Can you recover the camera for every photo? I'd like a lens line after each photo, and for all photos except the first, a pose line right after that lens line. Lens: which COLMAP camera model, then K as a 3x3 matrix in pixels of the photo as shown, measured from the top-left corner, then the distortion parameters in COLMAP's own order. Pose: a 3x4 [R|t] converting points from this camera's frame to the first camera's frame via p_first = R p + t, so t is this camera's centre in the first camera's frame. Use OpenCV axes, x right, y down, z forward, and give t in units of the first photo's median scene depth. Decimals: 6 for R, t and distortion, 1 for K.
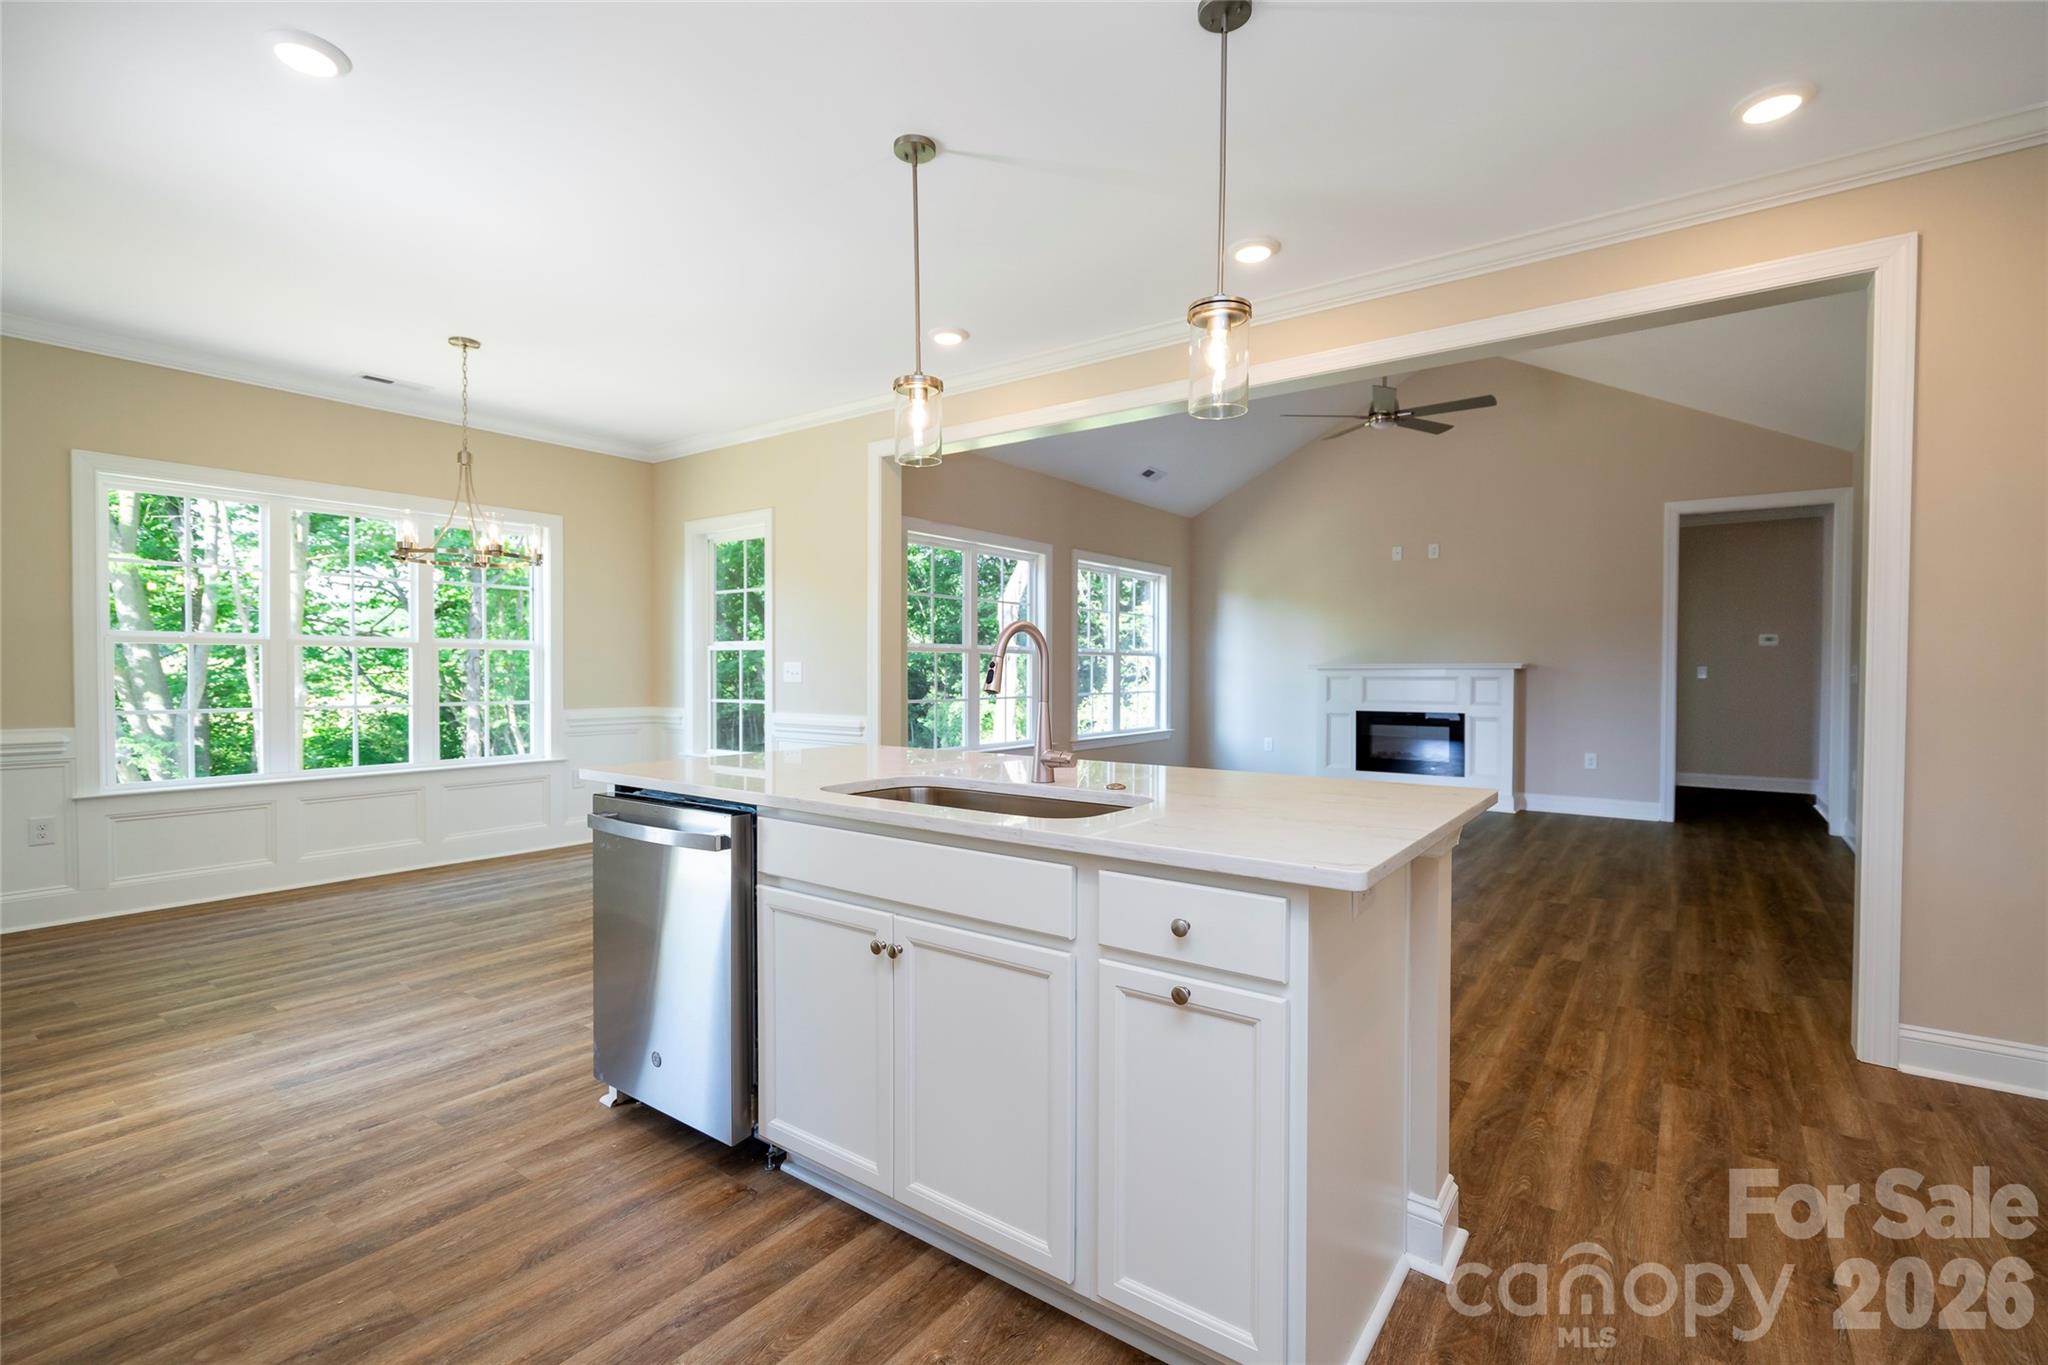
lens RADIAL K [[931.1, 0, 1014.8], [0, 931.1, 683.2], [0, 0, 1]] dist [-0.008016, 0.003932]
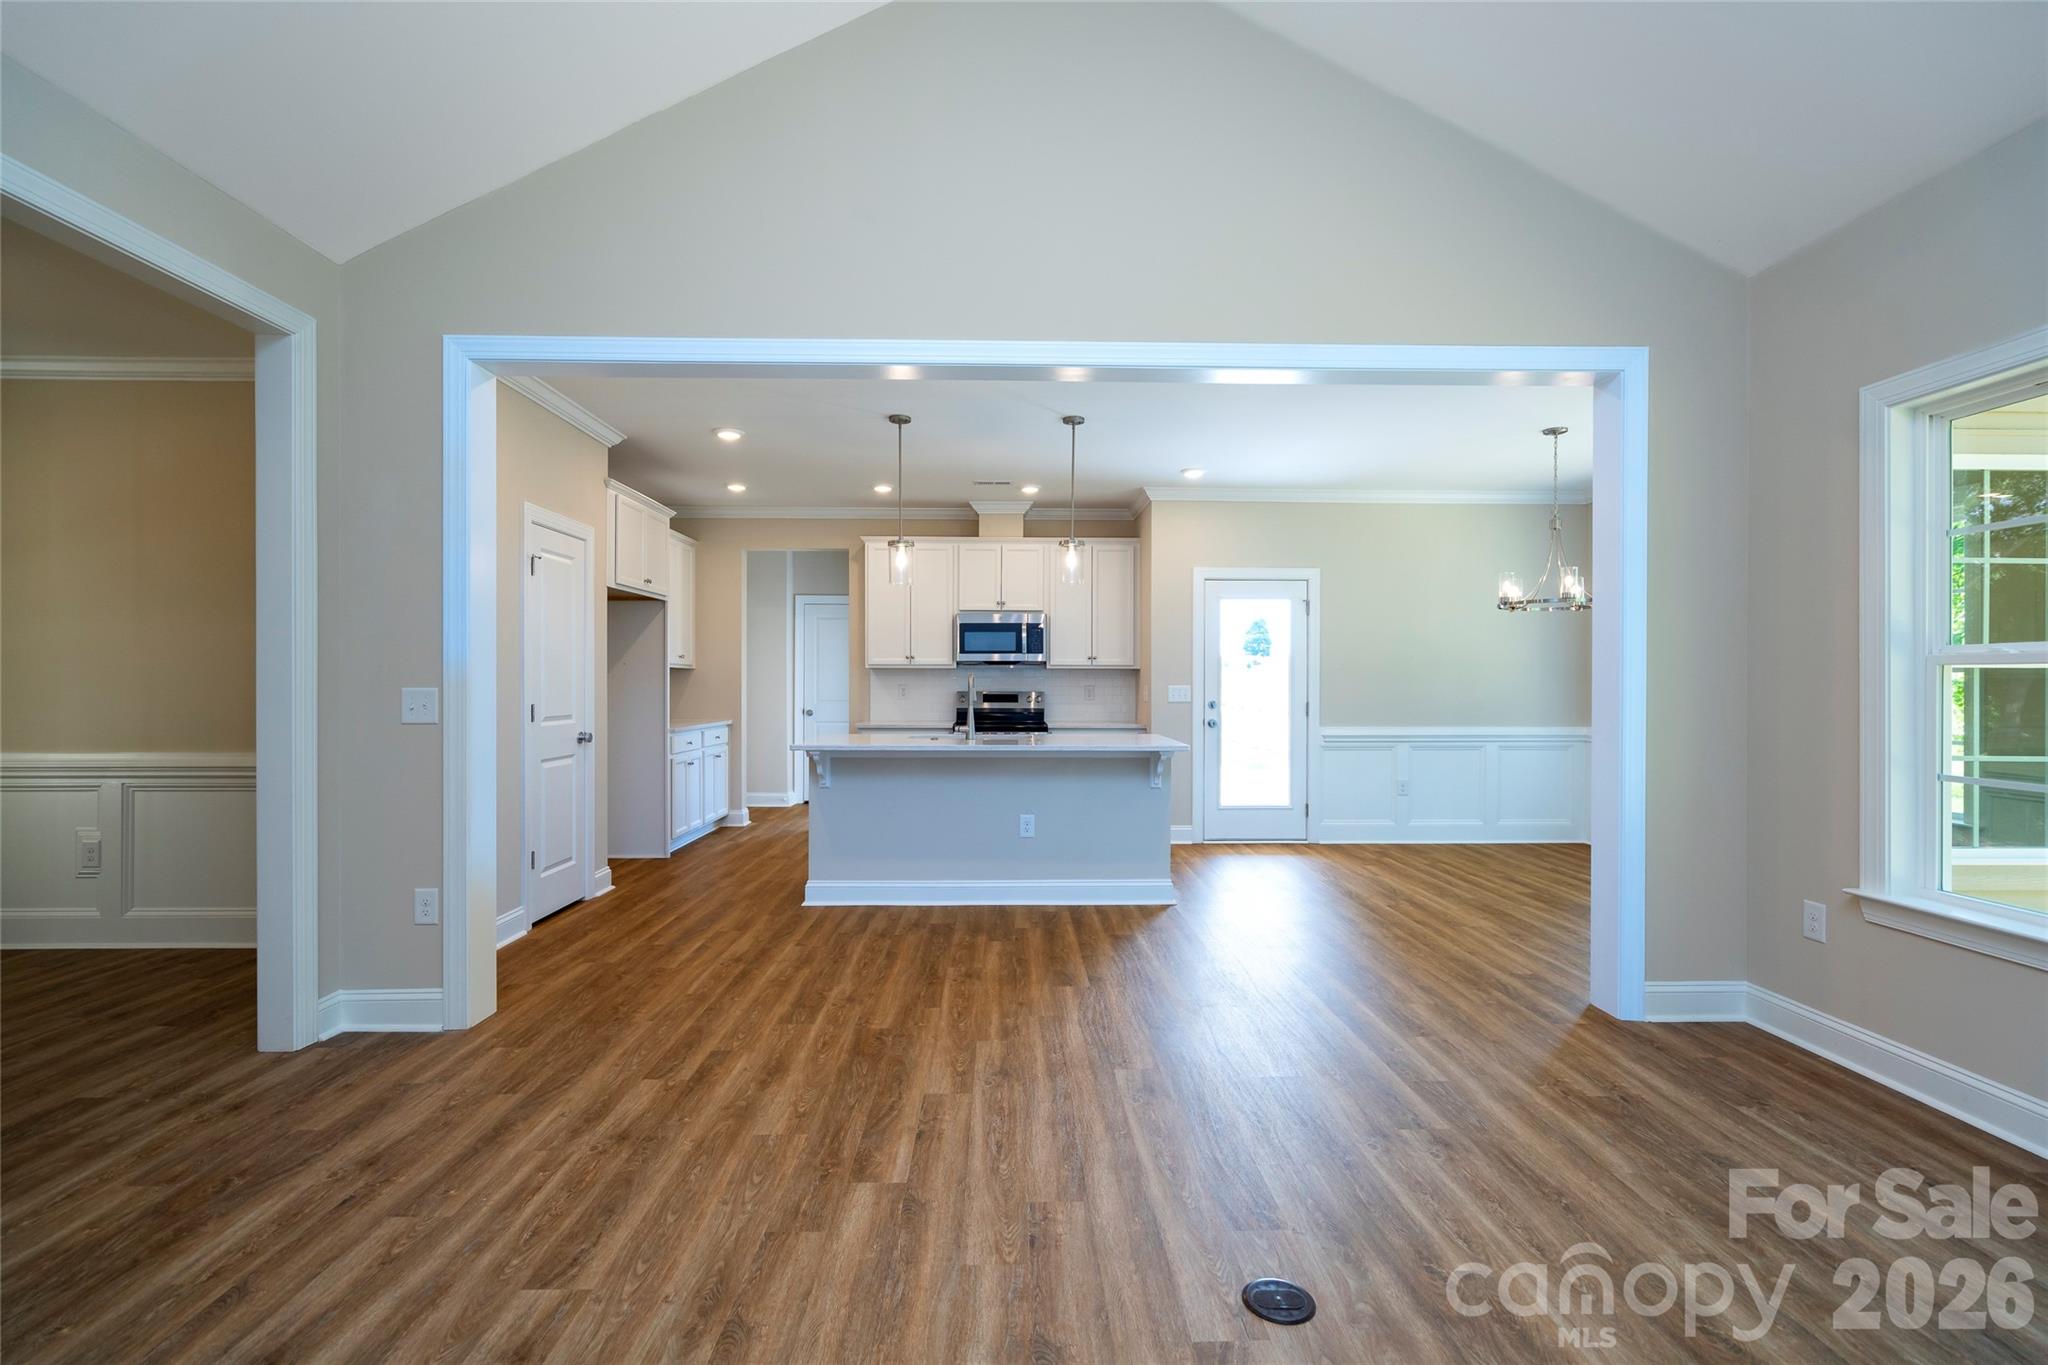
lens RADIAL K [[931.1, 0, 1029.7], [0, 931.1, 691.6], [0, 0, 1]] dist [-0.008016, 0.003932]
pose [[-0.790491, 0.000797, -0.612473, 0.890655], [-0.014787, 0.999683, 0.020385, -0.042610], [0.612295, 0.025171, -0.790229, 1.931210]]
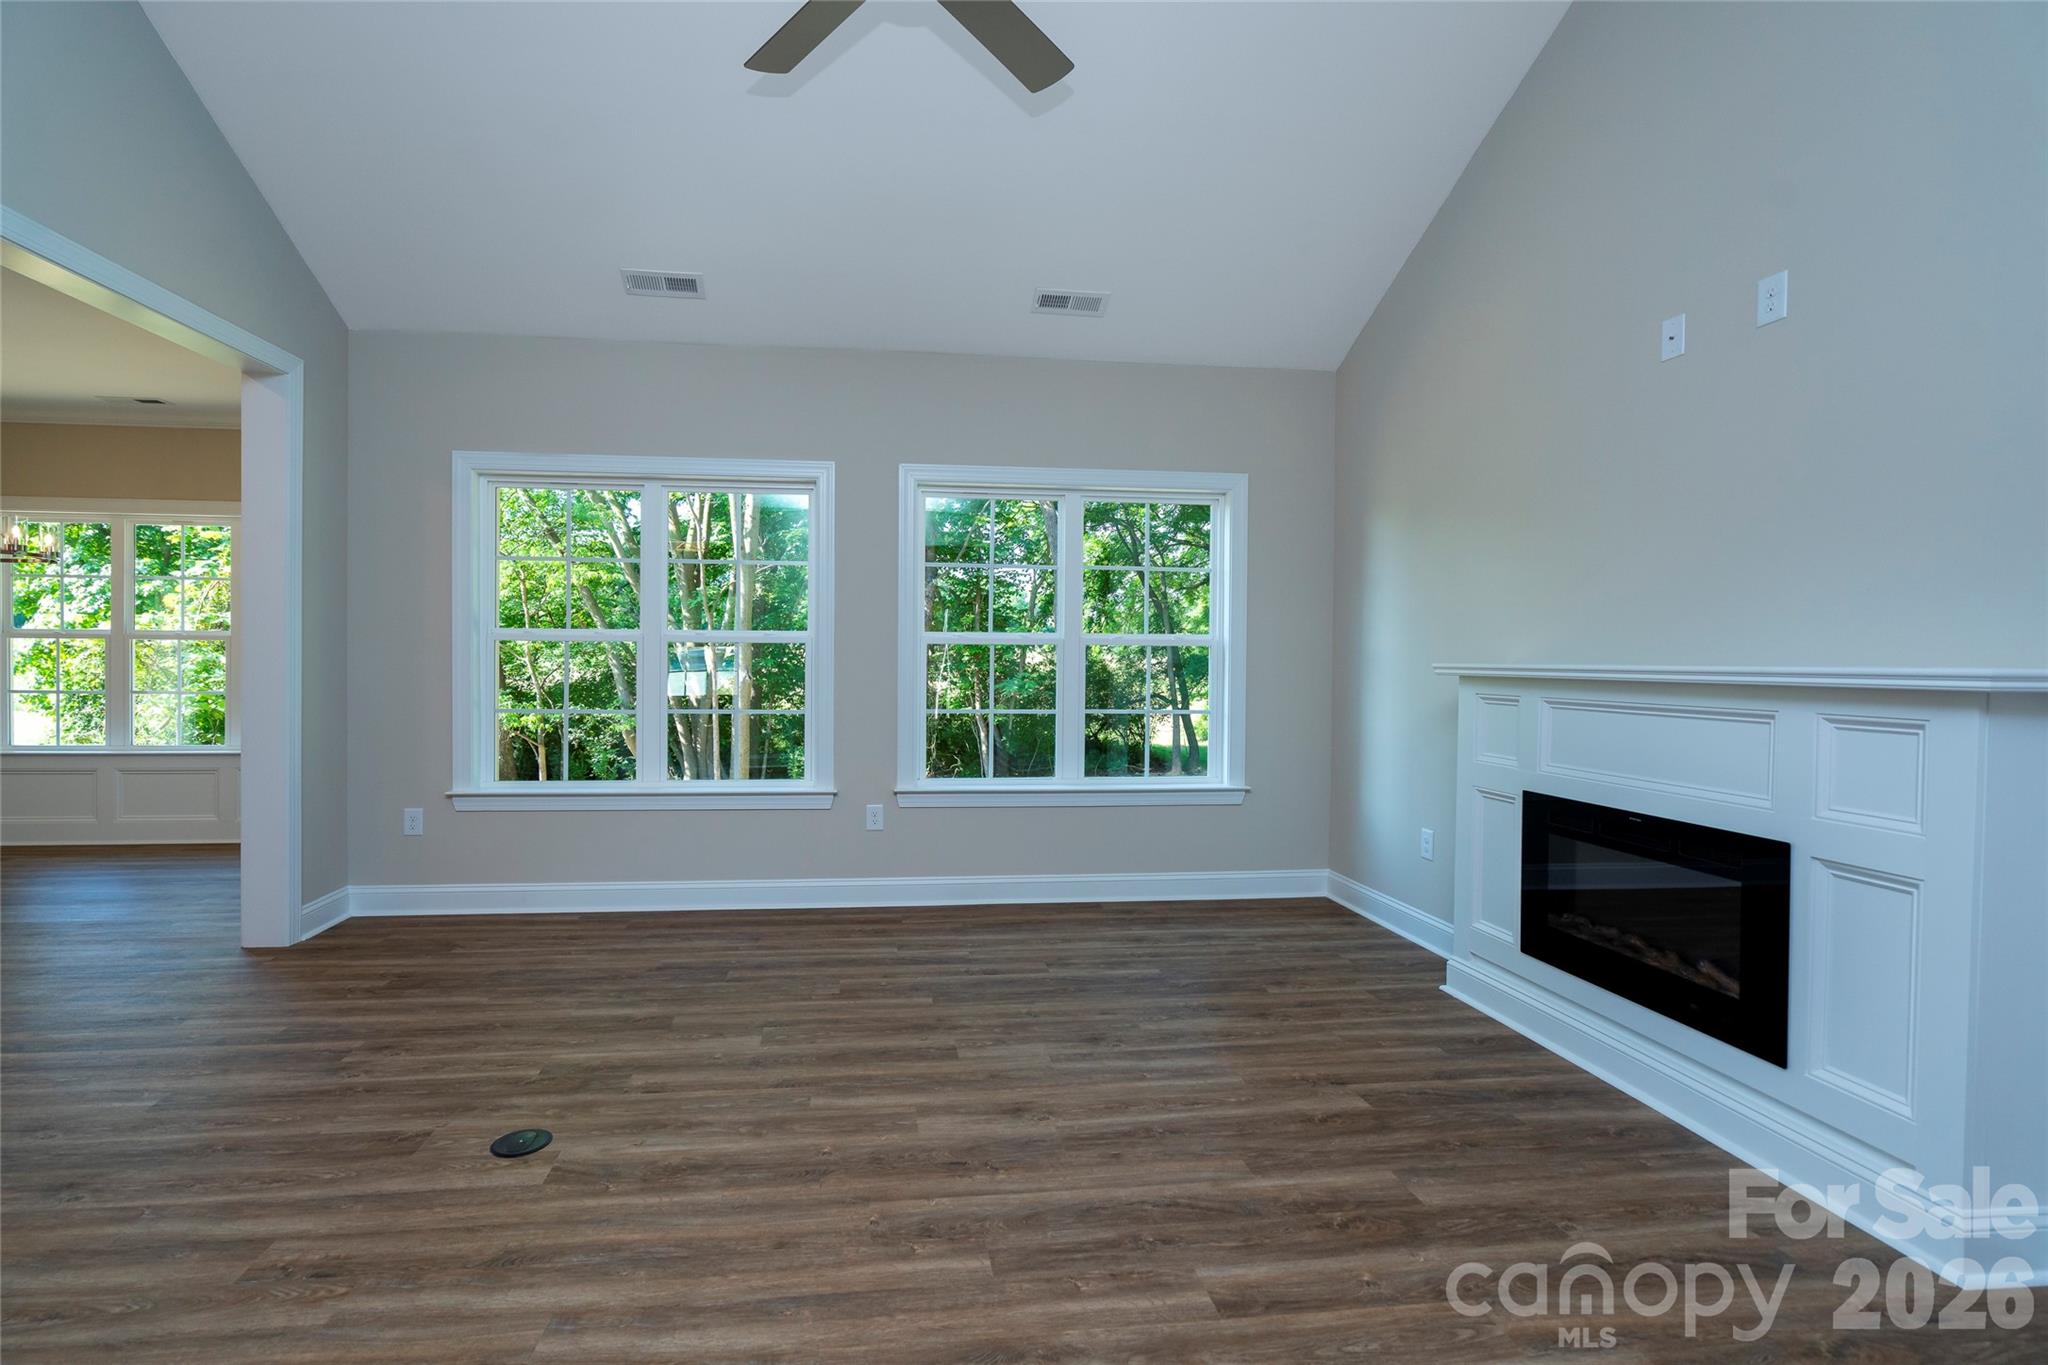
lens RADIAL K [[931.1, 0, 958.0], [0, 931.1, 690.9], [0, 0, 1]] dist [-0.008016, 0.003932]
pose [[0.676588, 0.030975, -0.735710, 1.154375], [-0.019032, 0.999517, 0.024579, -0.035912], [0.736116, -0.002628, 0.676851, 1.387624]]
